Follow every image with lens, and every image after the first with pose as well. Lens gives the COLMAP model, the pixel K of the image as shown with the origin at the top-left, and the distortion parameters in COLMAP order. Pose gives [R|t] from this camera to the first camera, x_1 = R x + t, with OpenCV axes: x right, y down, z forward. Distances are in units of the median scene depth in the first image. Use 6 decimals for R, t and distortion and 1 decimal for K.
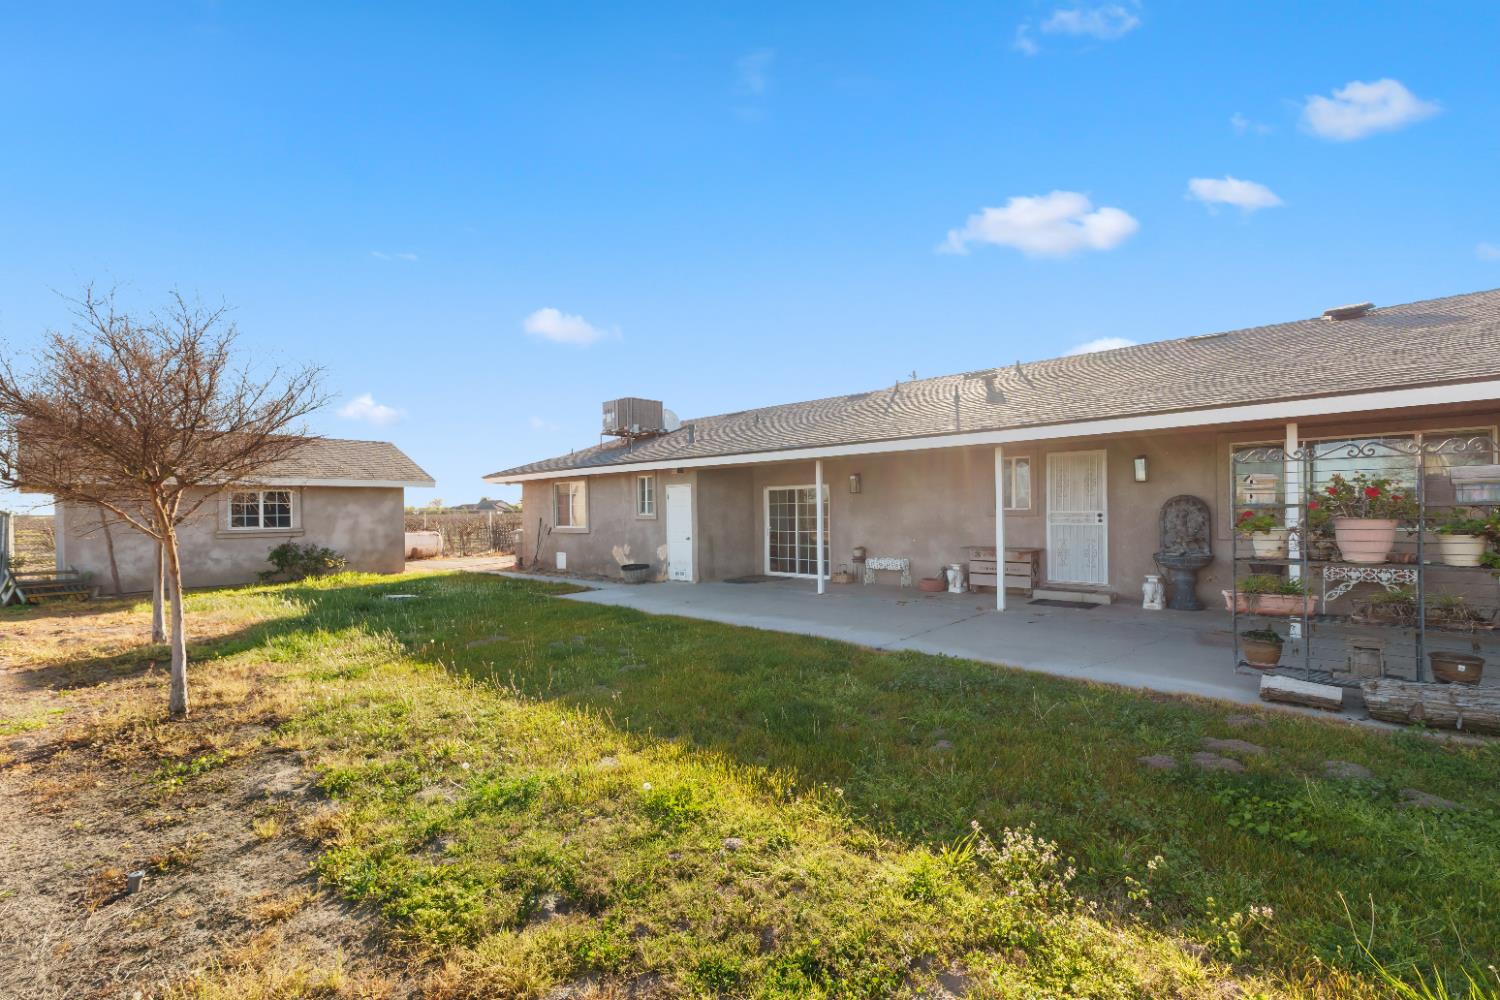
lens RADIAL K [[667.4, 0, 748.4], [0, 667.4, 505.1], [0, 0, 1]] dist [0.000722, 0.000072]
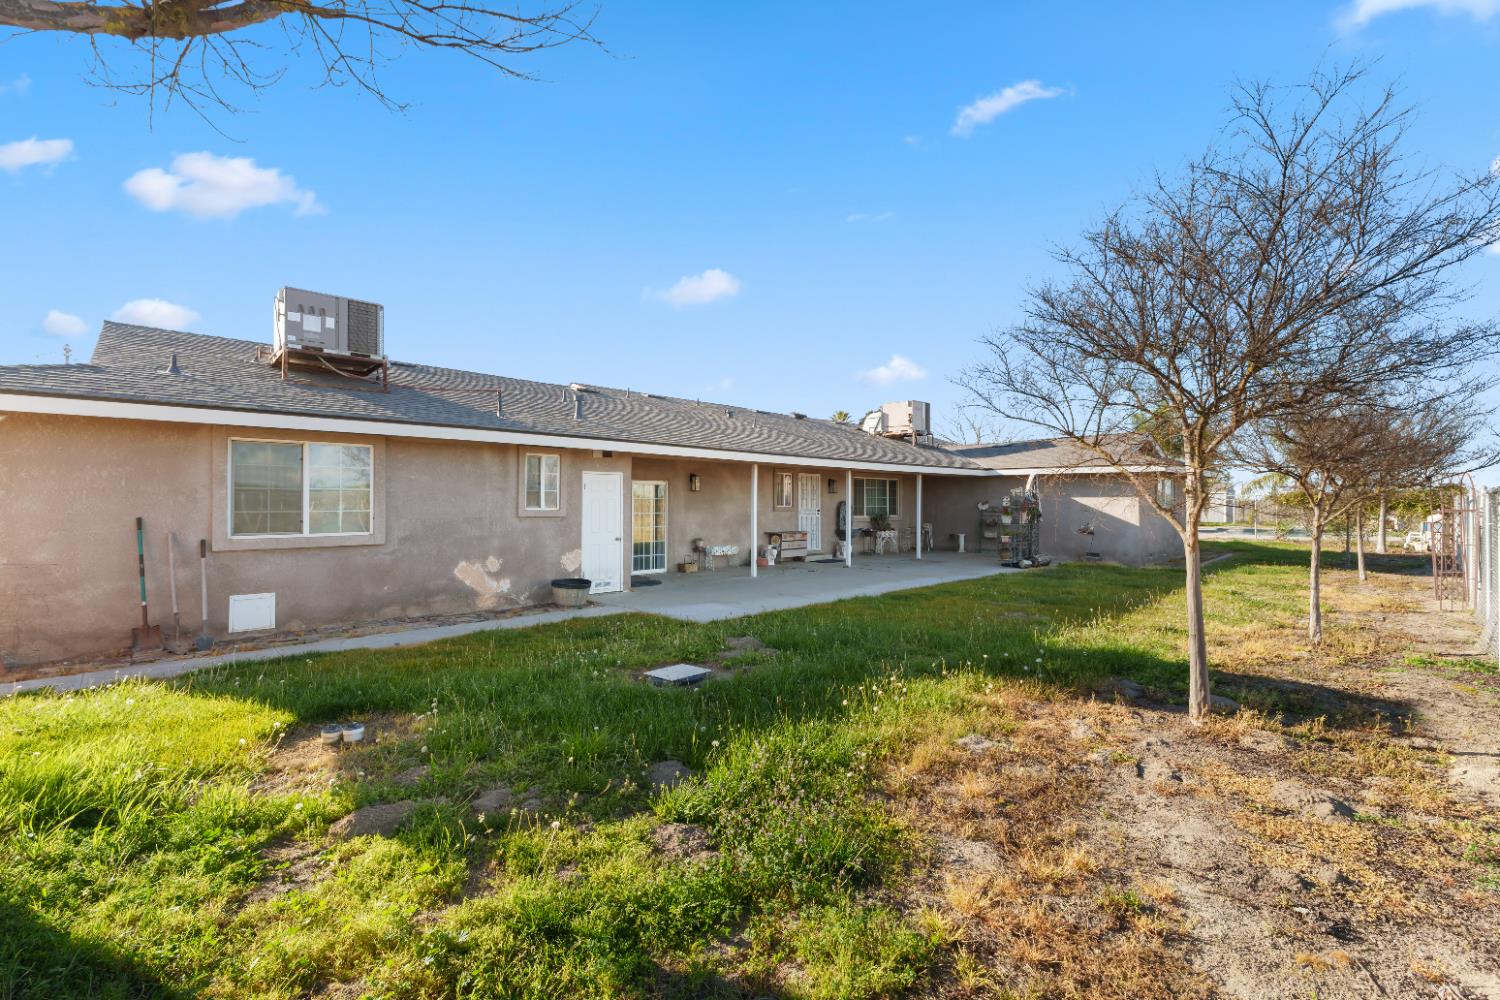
lens RADIAL K [[646.8, 0, 749.4], [0, 646.8, 495.5], [0, 0, 1]] dist [-0.001156, -0.000423]
pose [[0.042567, 0.028911, 0.998675, -0.864203], [-0.007880, 0.999560, -0.028601, 0.018220], [-0.999063, -0.006652, 0.042776, 0.799139]]
